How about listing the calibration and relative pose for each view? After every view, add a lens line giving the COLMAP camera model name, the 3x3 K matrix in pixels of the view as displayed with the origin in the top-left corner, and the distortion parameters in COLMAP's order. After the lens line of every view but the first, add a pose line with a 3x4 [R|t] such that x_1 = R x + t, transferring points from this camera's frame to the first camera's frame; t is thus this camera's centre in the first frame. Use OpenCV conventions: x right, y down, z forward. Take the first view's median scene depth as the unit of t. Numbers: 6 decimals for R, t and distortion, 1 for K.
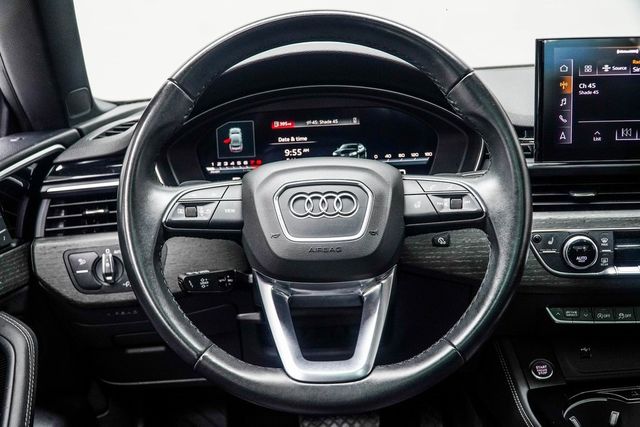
lens RADIAL K [[826.5, 0, 317.5], [0, 826.5, 209.2], [0, 0, 1]] dist [-0.046176, 0.000000]
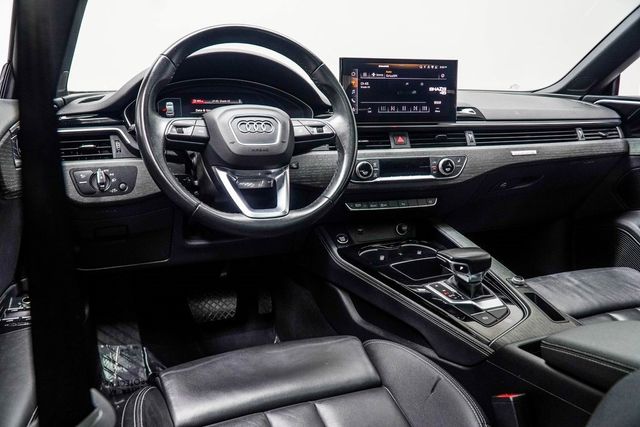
lens RADIAL K [[549.3, 0, 318.0], [0, 549.3, 216.3], [0, 0, 1]] dist [0.032350, -0.015690]
pose [[0.925151, -0.032676, 0.378190, -0.271882], [0.043378, 0.998862, -0.019811, 0.181340], [-0.377112, 0.034734, 0.925516, -0.150214]]
